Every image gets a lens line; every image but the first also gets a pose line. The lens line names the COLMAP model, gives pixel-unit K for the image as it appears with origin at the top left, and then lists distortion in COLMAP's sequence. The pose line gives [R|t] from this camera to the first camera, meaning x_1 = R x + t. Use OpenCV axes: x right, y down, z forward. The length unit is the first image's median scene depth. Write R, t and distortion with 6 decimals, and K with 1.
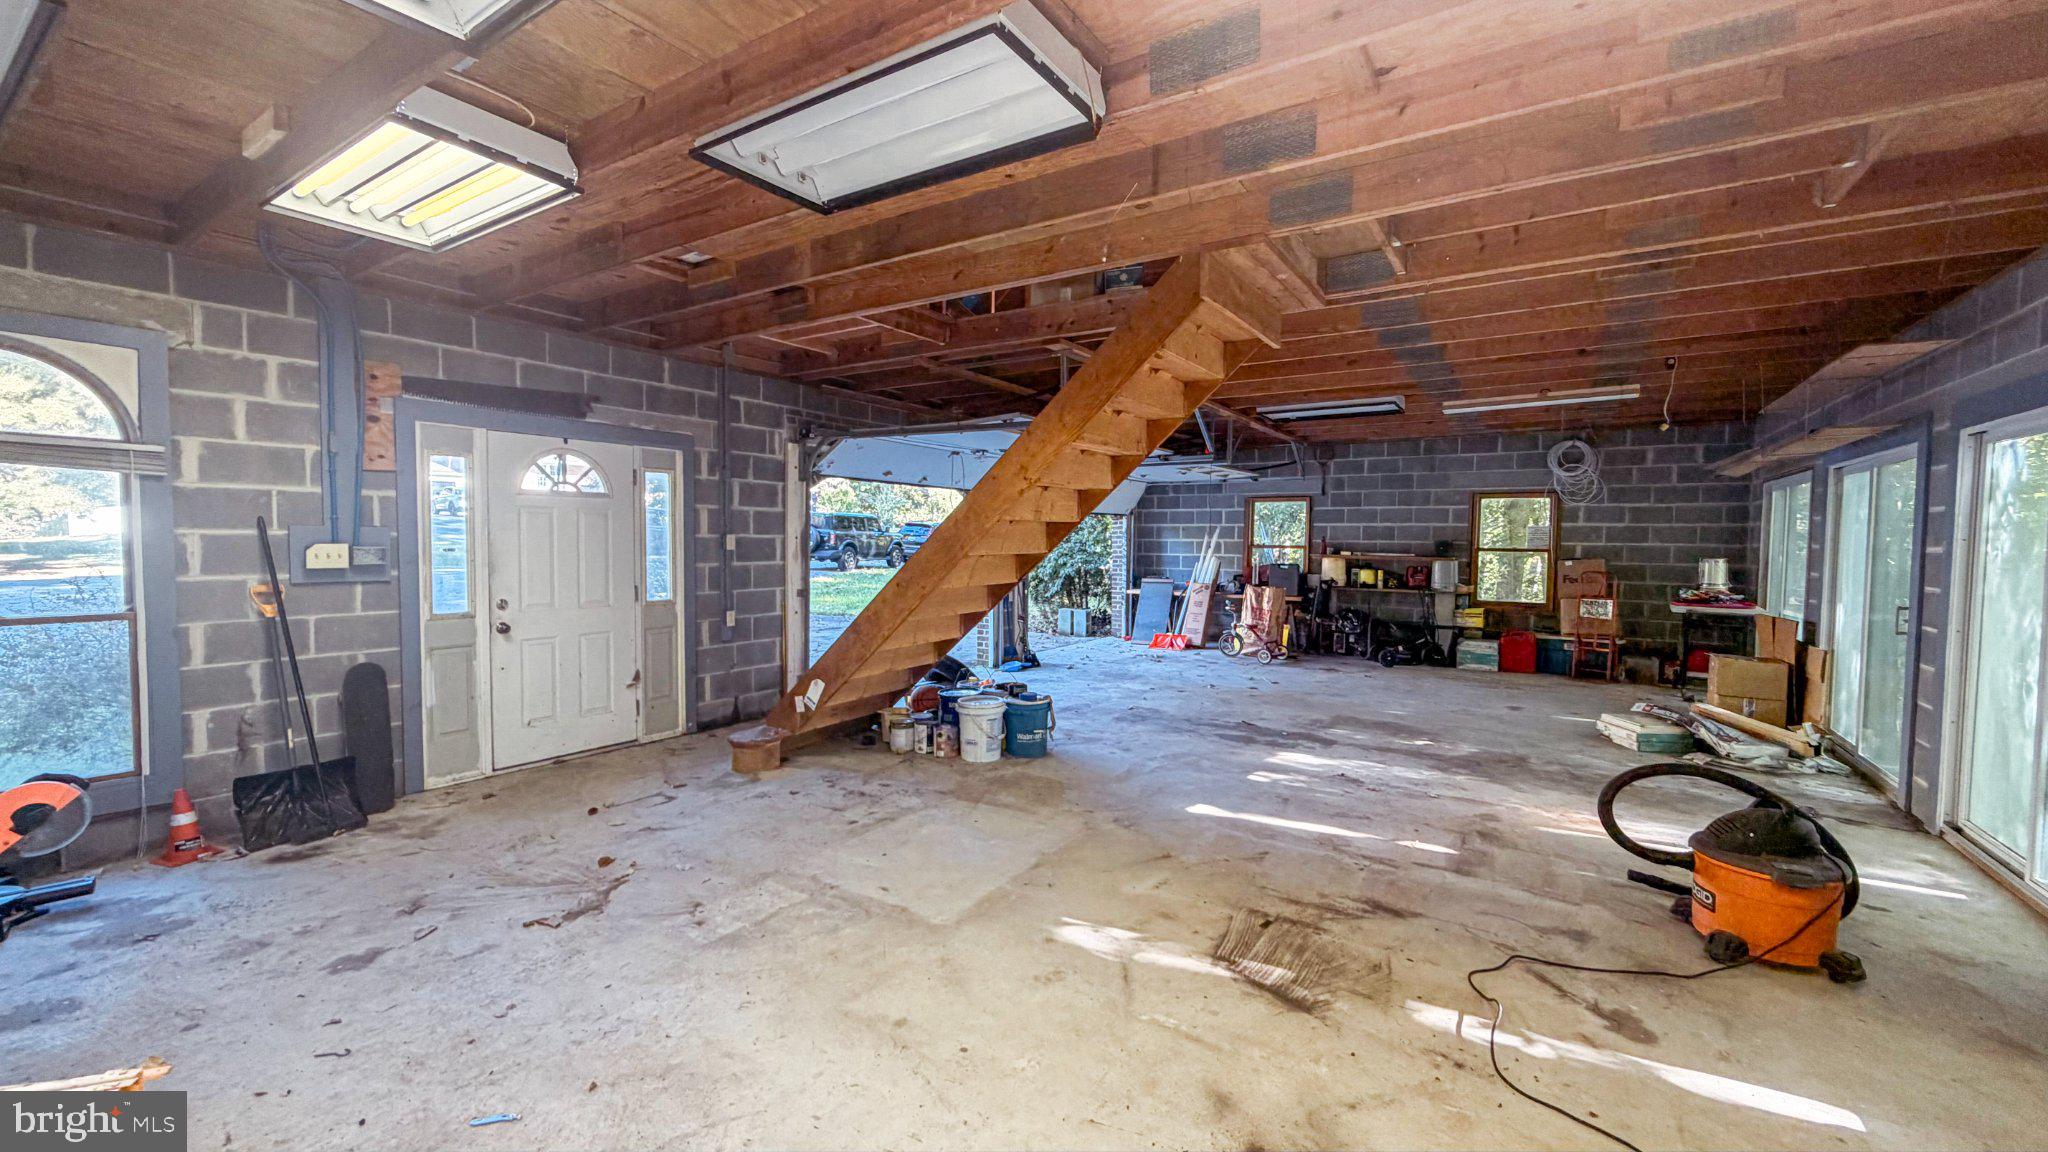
lens RADIAL K [[815.5, 0, 1022.4], [0, 815.5, 574.8], [0, 0, 1]] dist [-0.000814, 0.000106]
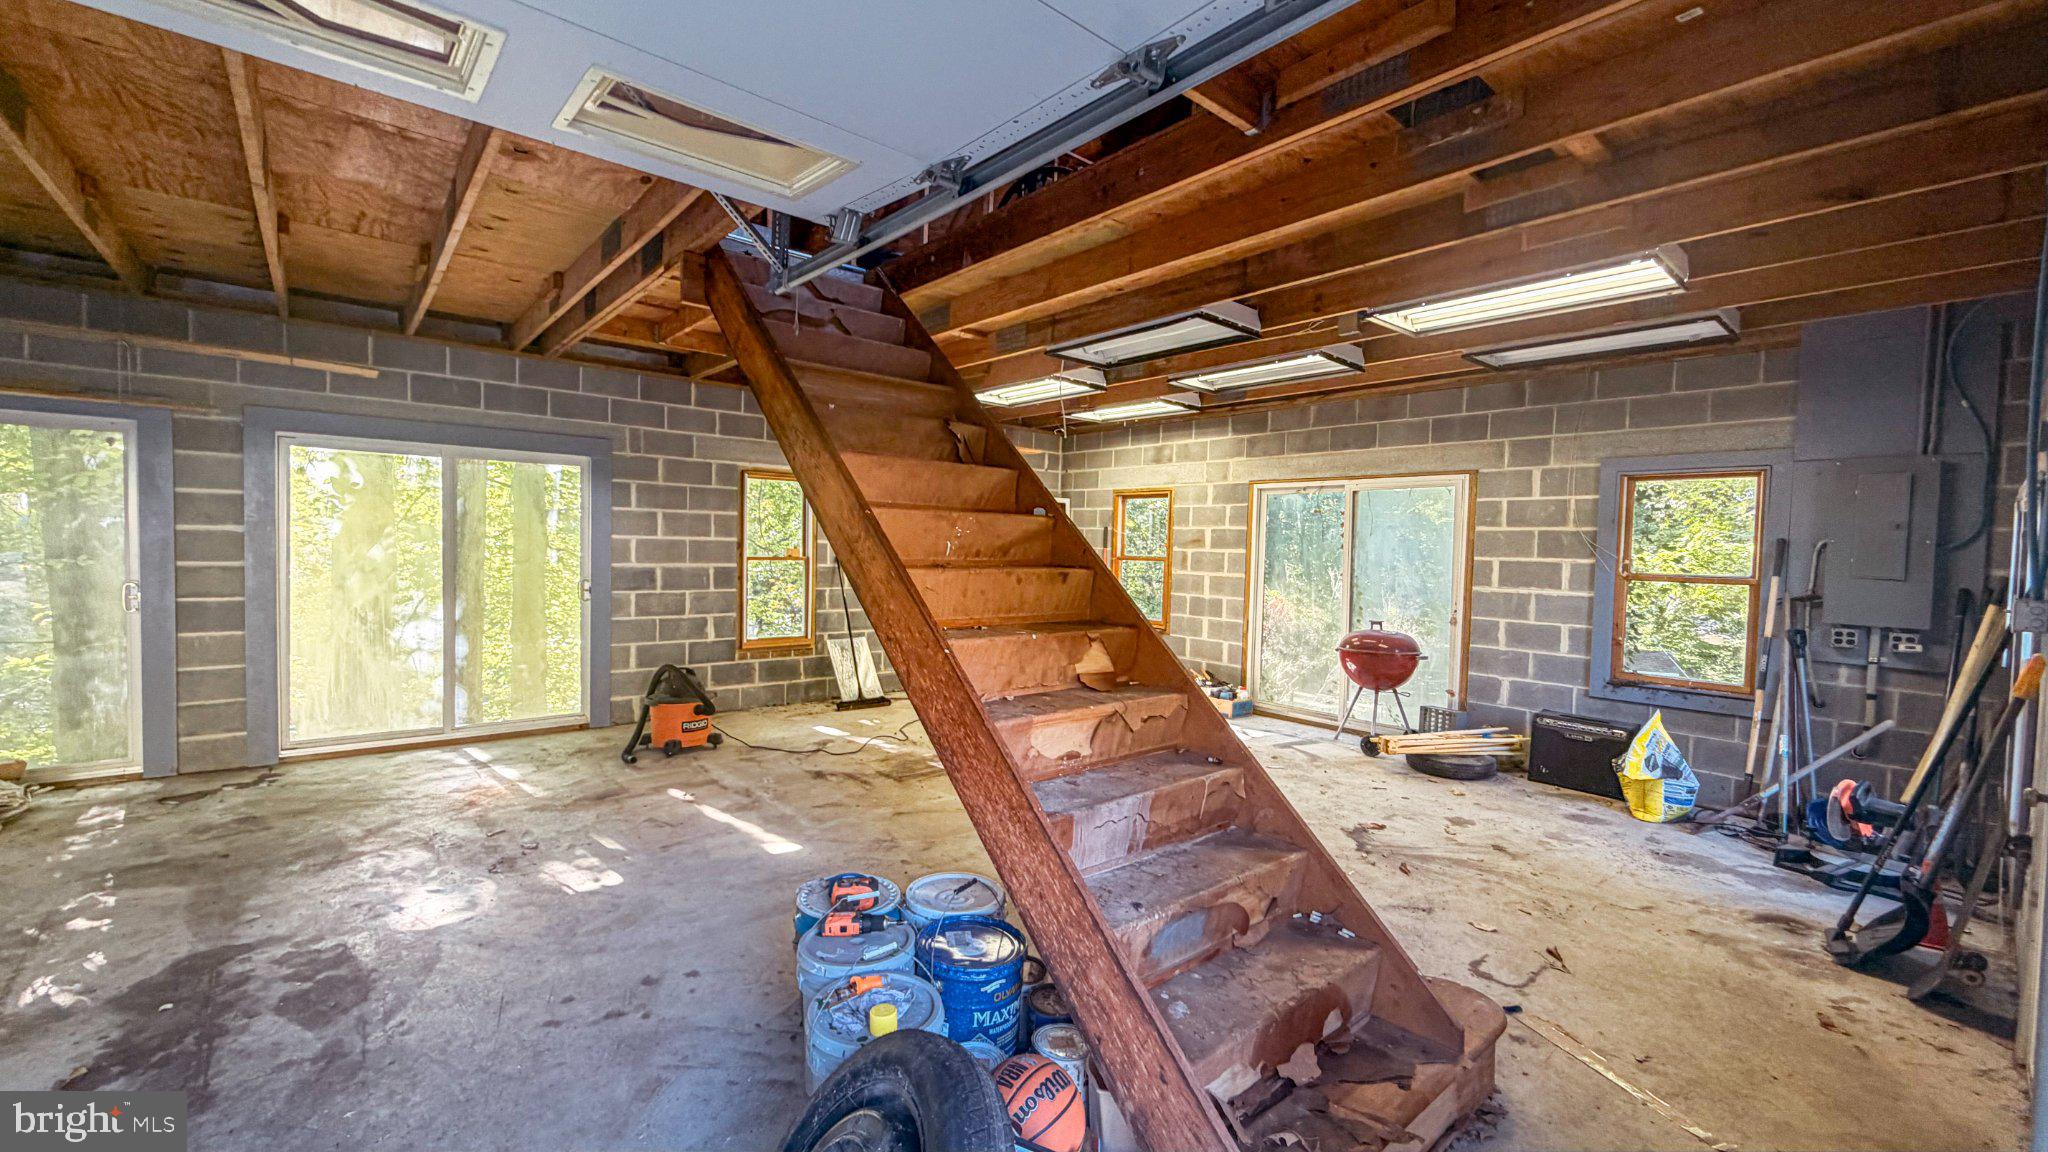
lens RADIAL K [[815.5, 0, 1026.0], [0, 815.5, 572.0], [0, 0, 1]] dist [-0.000814, 0.000106]
pose [[-0.960395, -0.045152, 0.274959, -0.264014], [-0.023547, 0.996405, 0.081377, -0.087223], [-0.277645, 0.071680, -0.958006, 1.782263]]
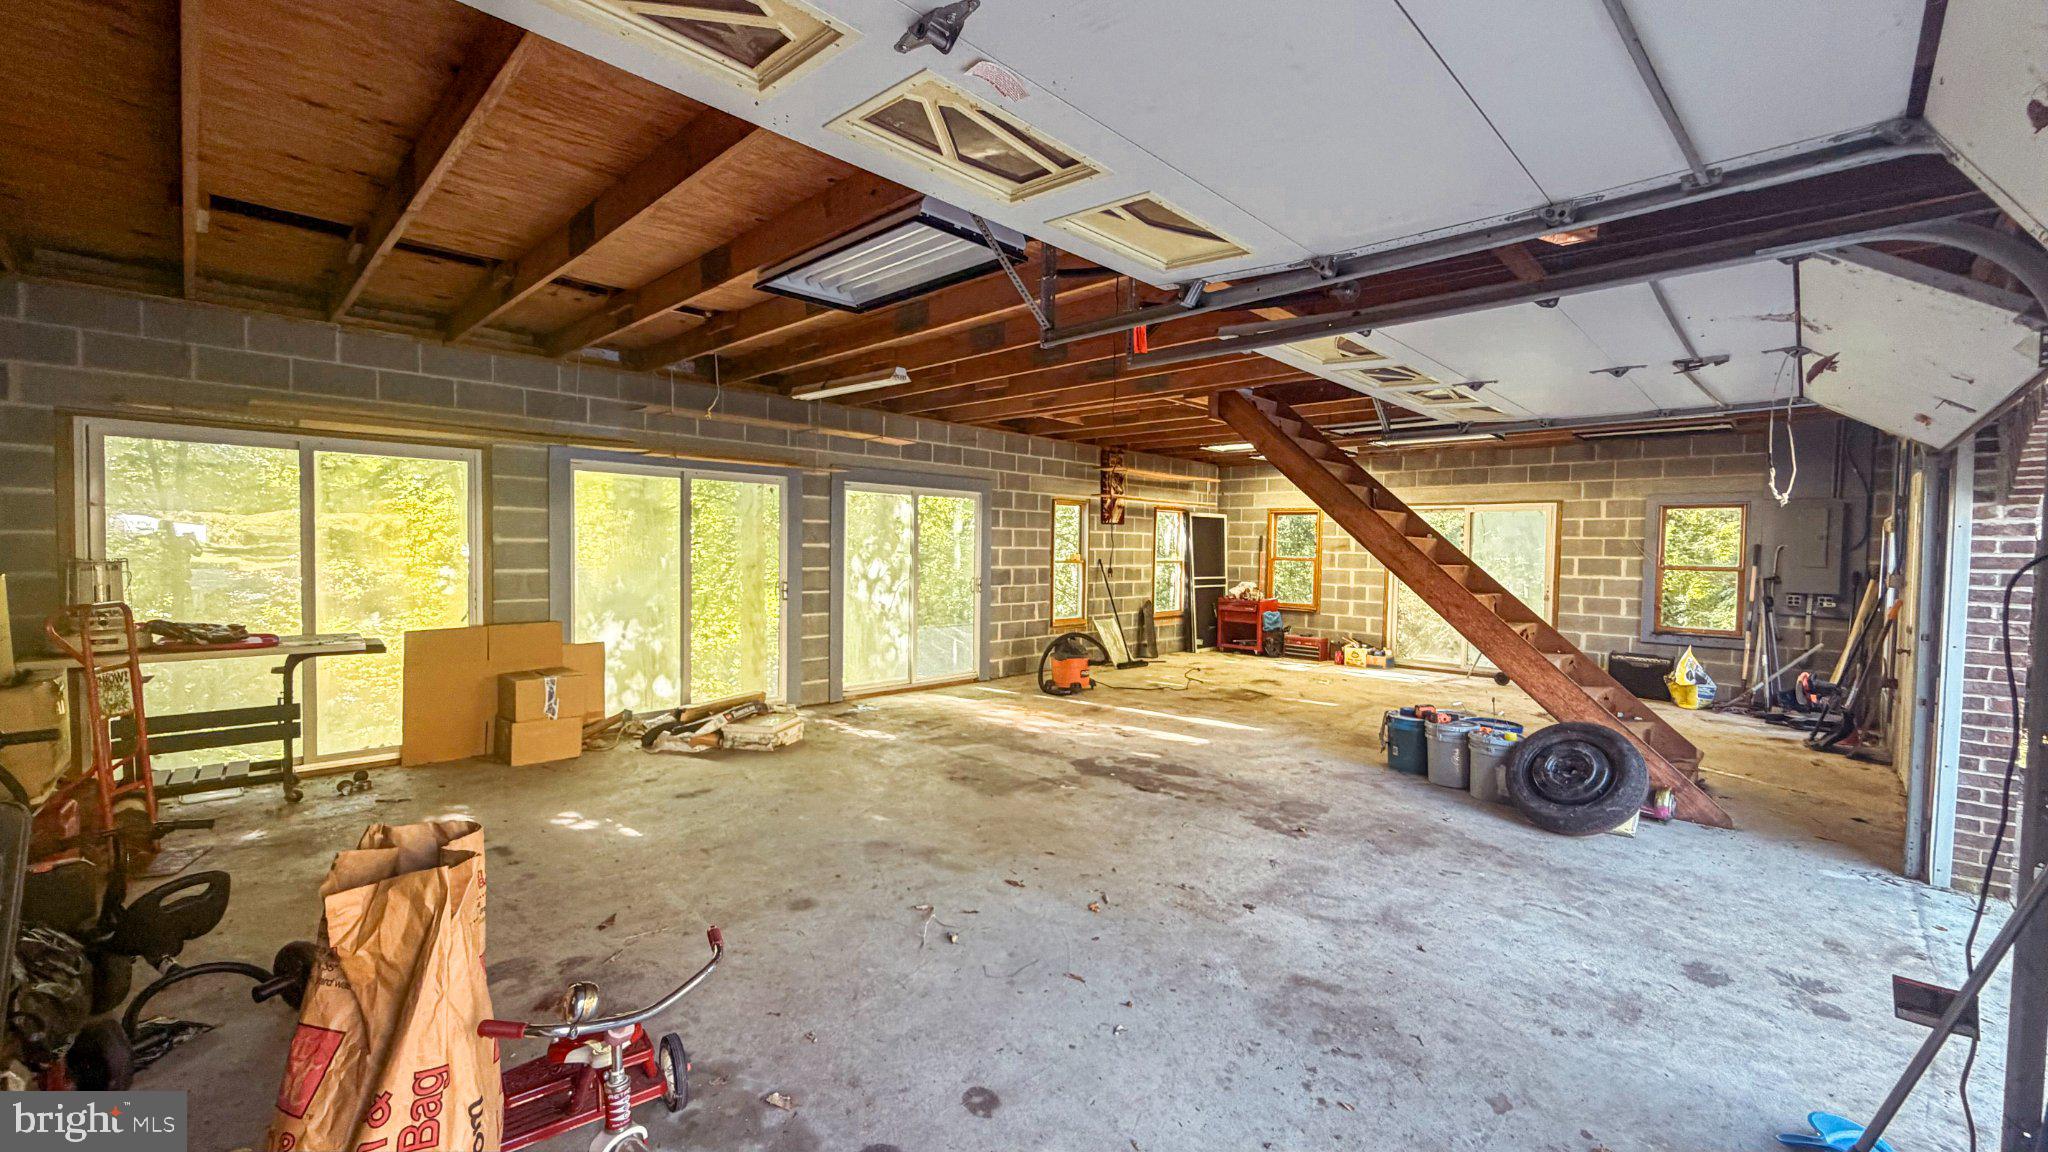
lens RADIAL K [[815.5, 0, 1028.5], [0, 815.5, 568.1], [0, 0, 1]] dist [-0.000814, 0.000106]
pose [[-0.981494, -0.033175, 0.188596, 0.351976], [-0.019444, 0.997054, 0.074195, -0.118393], [-0.190502, 0.069155, -0.979248, 2.609214]]
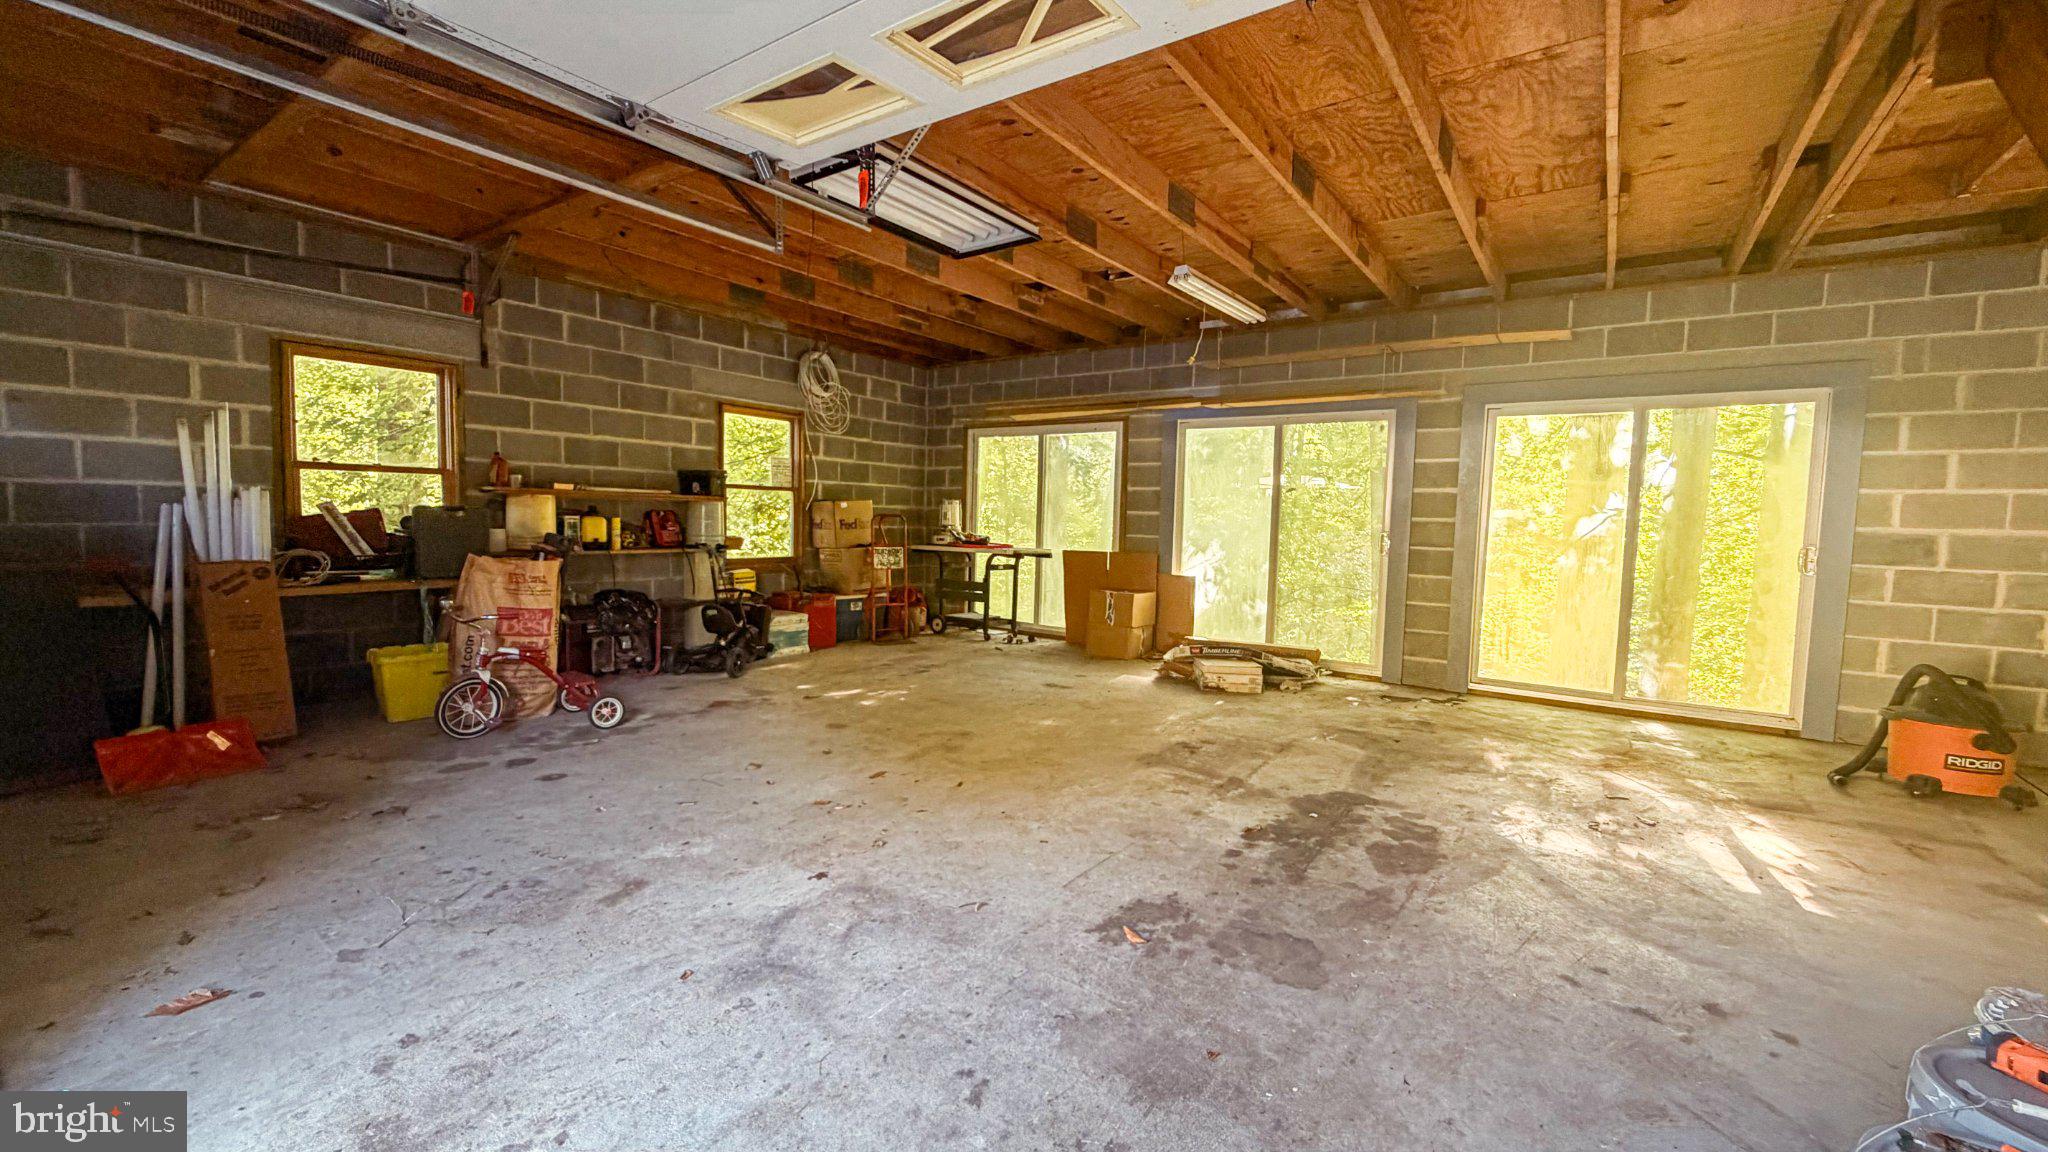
lens RADIAL K [[815.5, 0, 1013.1], [0, 815.5, 575.3], [0, 0, 1]] dist [-0.000814, 0.000106]
pose [[0.046397, -0.082403, 0.995518, -0.293720], [0.020226, 0.996465, 0.081539, -0.014961], [-0.998718, 0.016353, 0.047900, 1.666541]]
